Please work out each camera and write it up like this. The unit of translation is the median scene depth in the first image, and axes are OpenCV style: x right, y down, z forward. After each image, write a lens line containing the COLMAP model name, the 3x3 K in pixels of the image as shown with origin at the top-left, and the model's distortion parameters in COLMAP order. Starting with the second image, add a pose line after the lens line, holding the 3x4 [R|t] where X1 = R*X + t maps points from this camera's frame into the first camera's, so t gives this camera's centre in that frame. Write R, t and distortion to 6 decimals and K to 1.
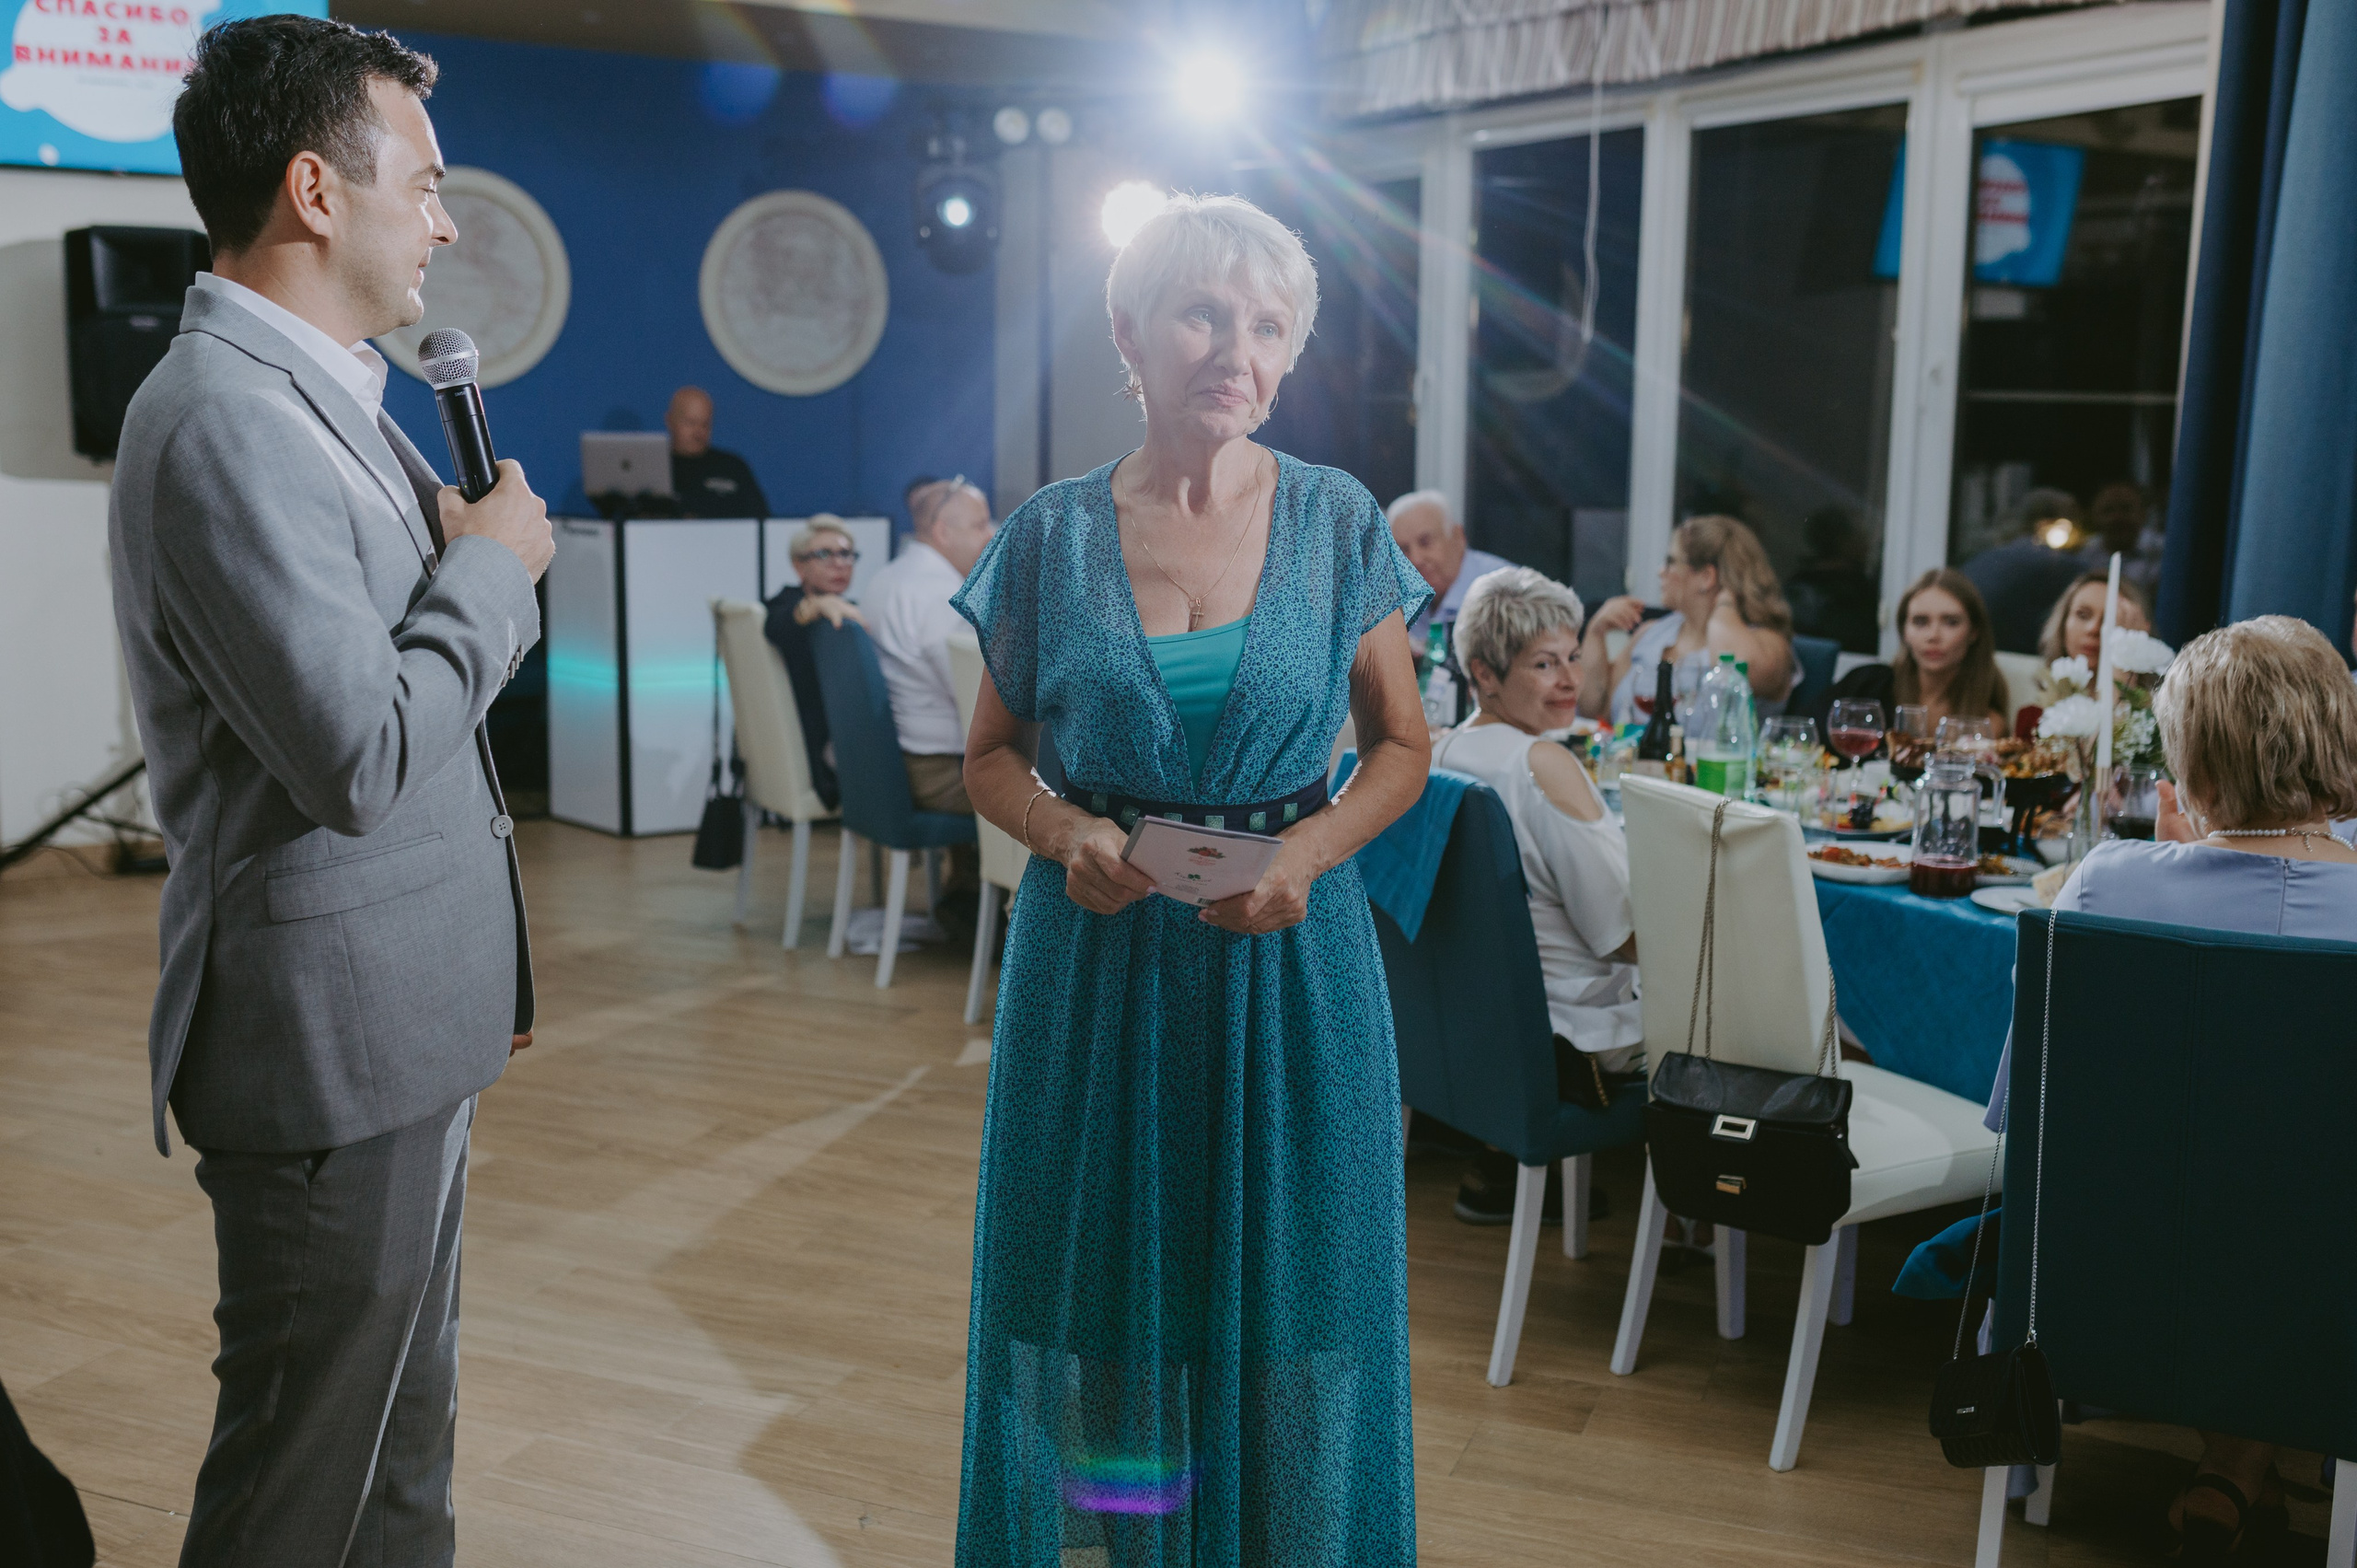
lens RADIAL K [[2354.0, 0, 1215.1], [0, 2354.0, 795.5], [0, 0, 1]] dist [-0.042553, 0.032448]
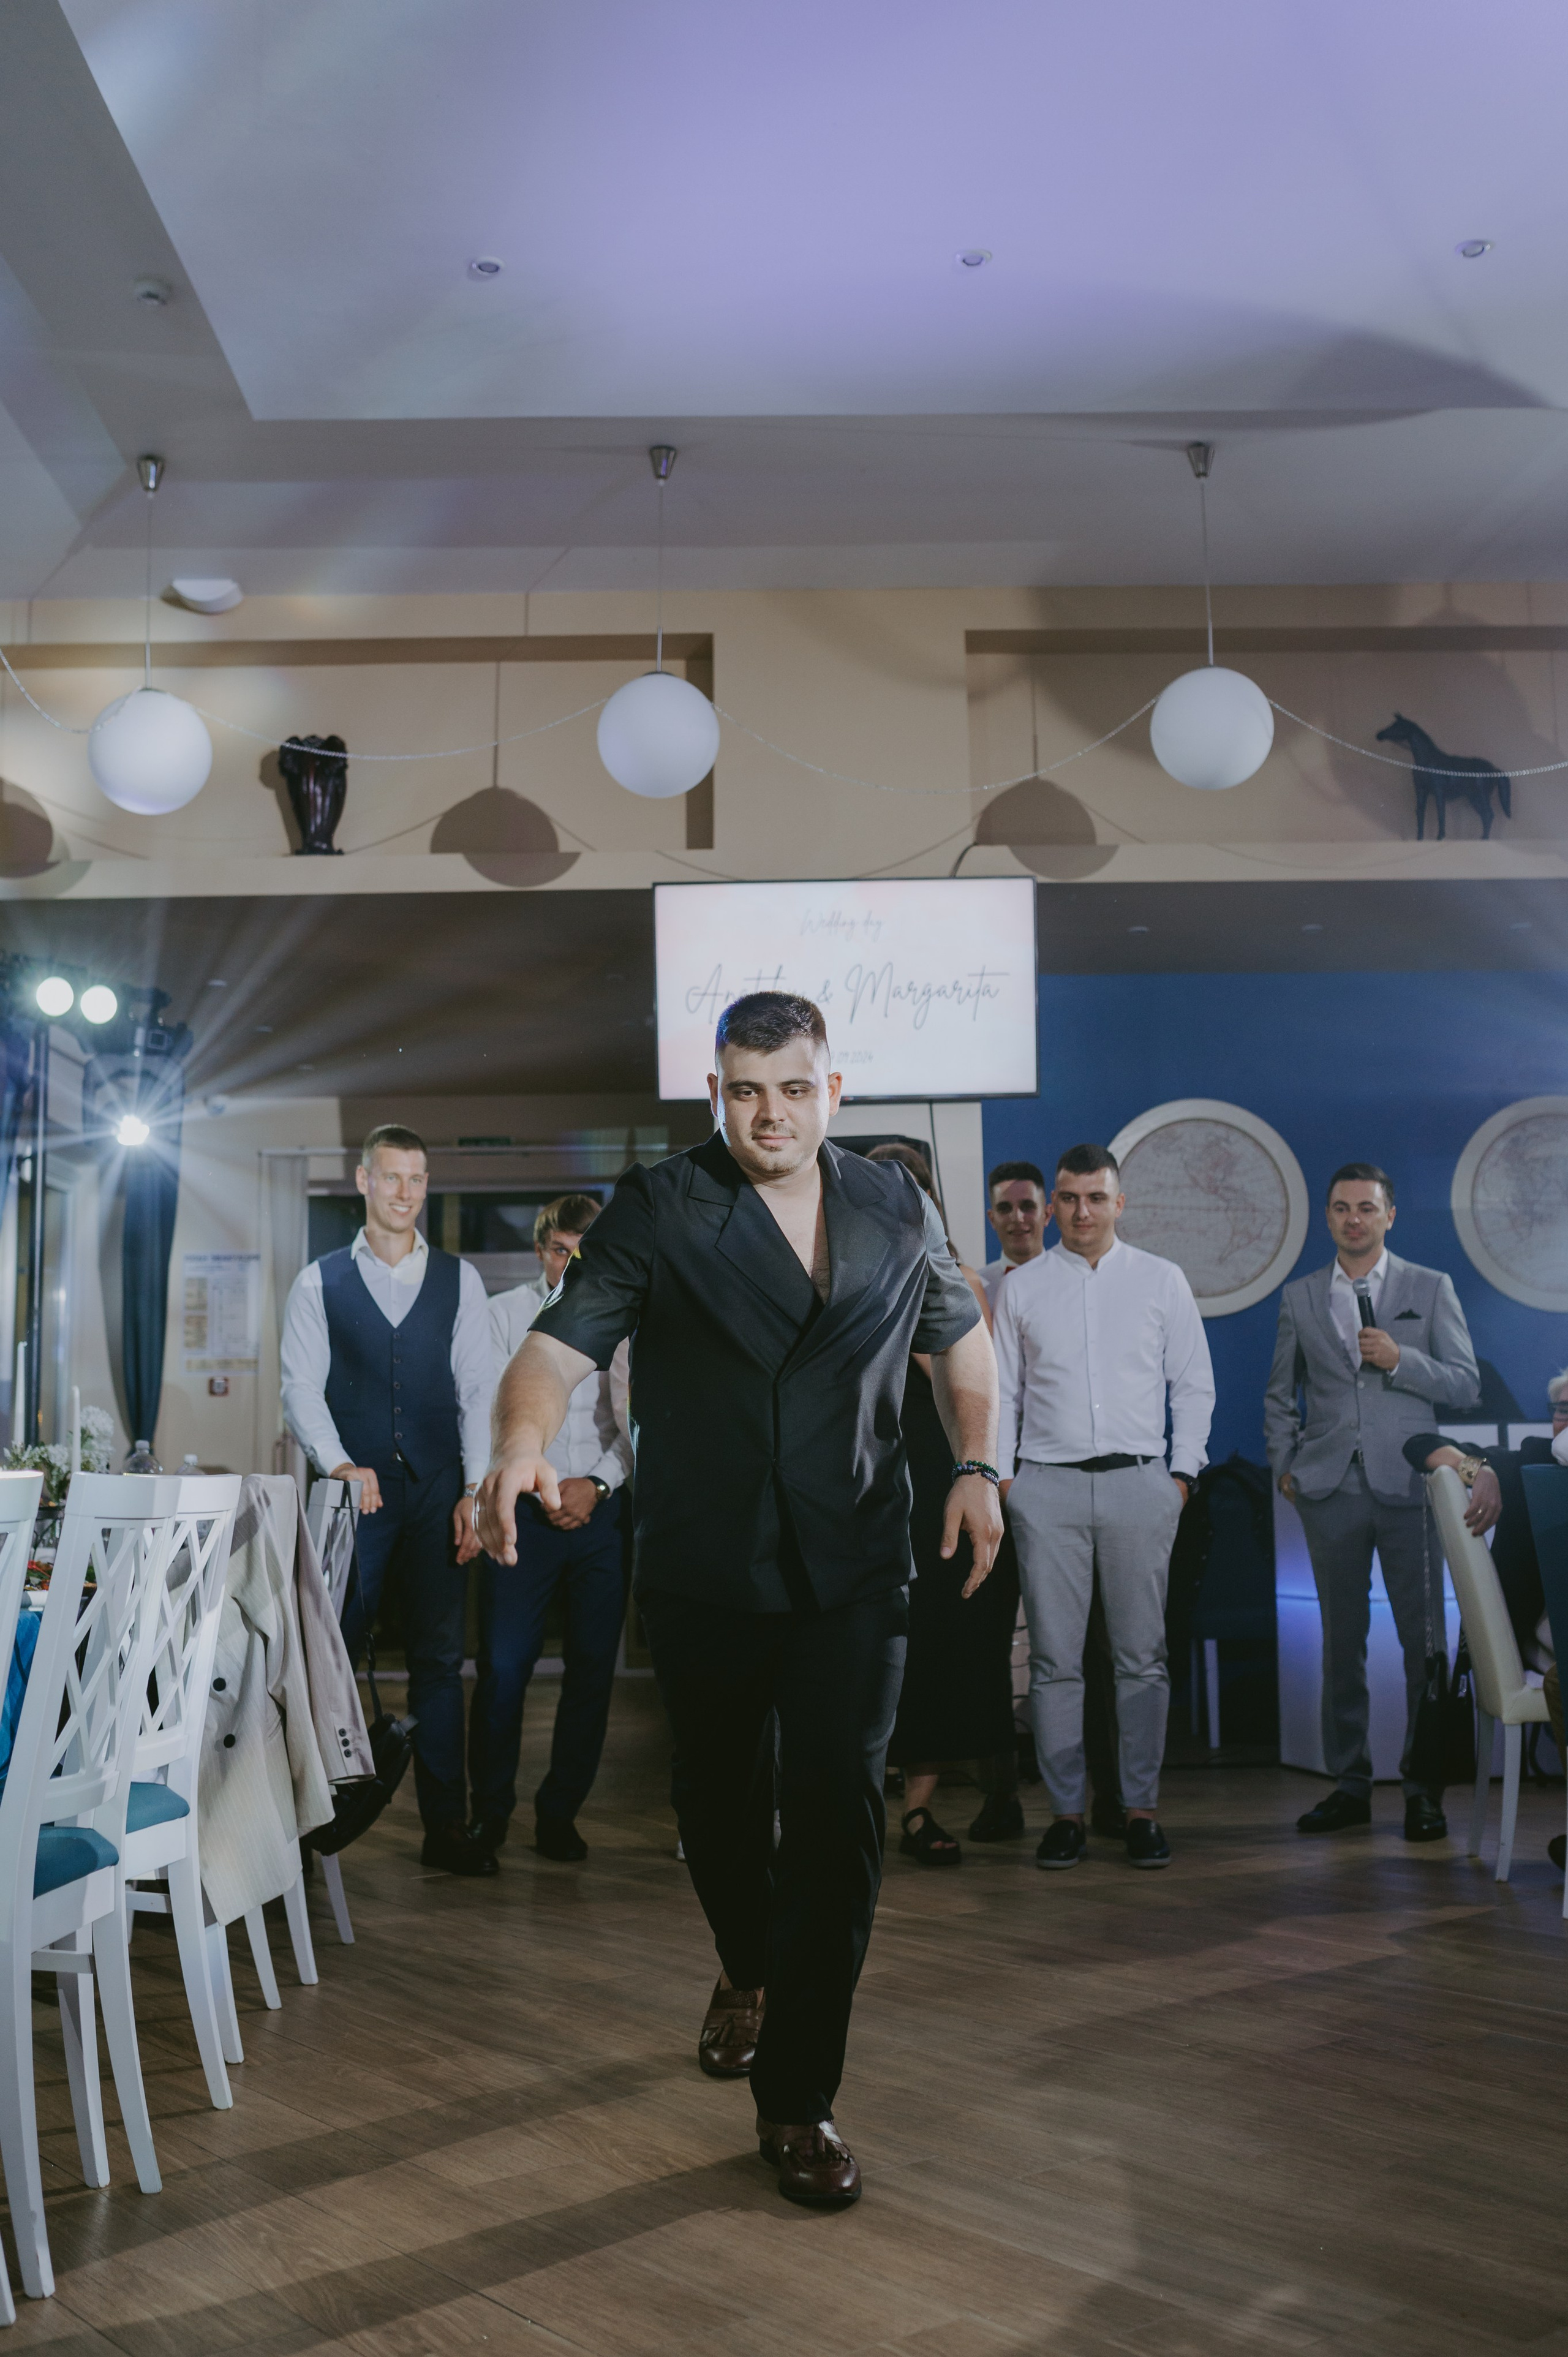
lens RADIAL K [[2387.3, 0, 784.0], [0, 2387.3, 1178.5], [0, 0, 1]] dist [-0.049341, 0.053365]
pose [[0.850172, -0.104274, -0.516077, 0.055645], [-0.054319, 0.957591, -0.282966, 0.071484], [0.523696, 0.268602, 0.808452, 0.119563]]
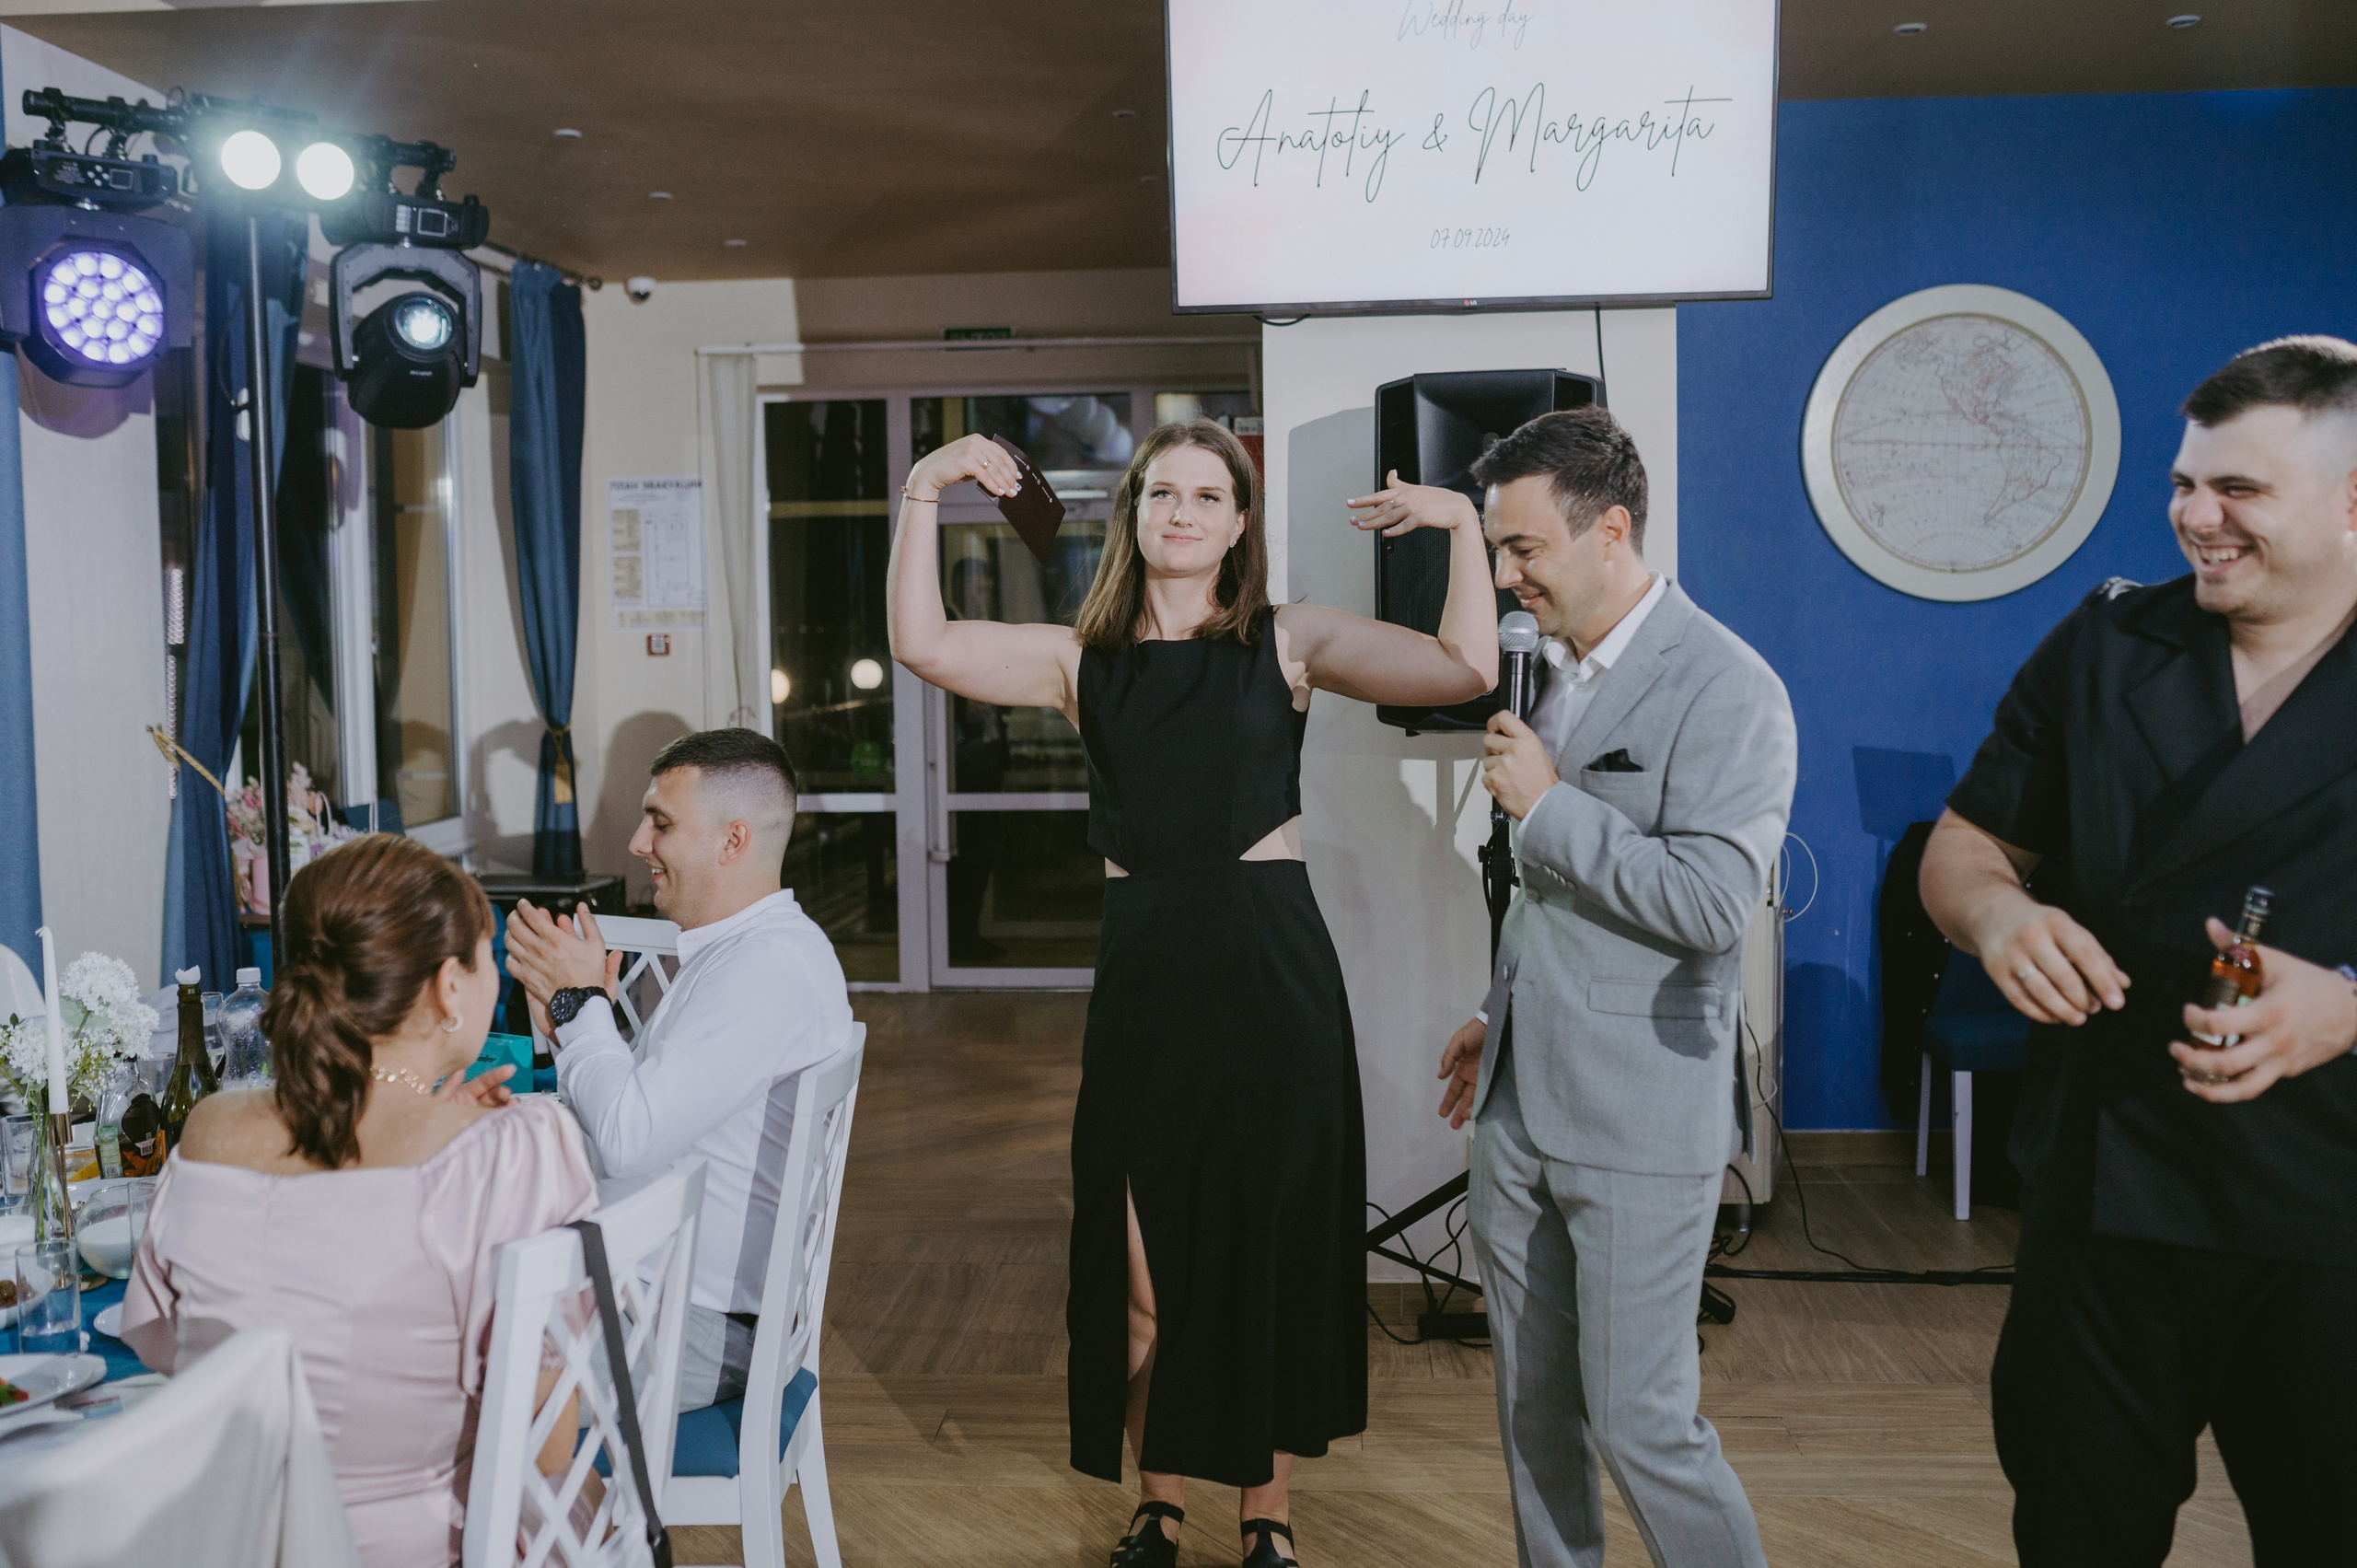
lens RADIAL K [[2156.2, 0, 1182.1], [0, 2156.2, 758.7], [0, 0, 1]] dist [-0.030026, 0.012337]
pose [[0.808444, 0.009919, -0.588489, -0.163033], [-0.066348, 0.995021, -0.074375, -0.080919], [0.584821, 0.099173, 0.805077, 0.446235]]
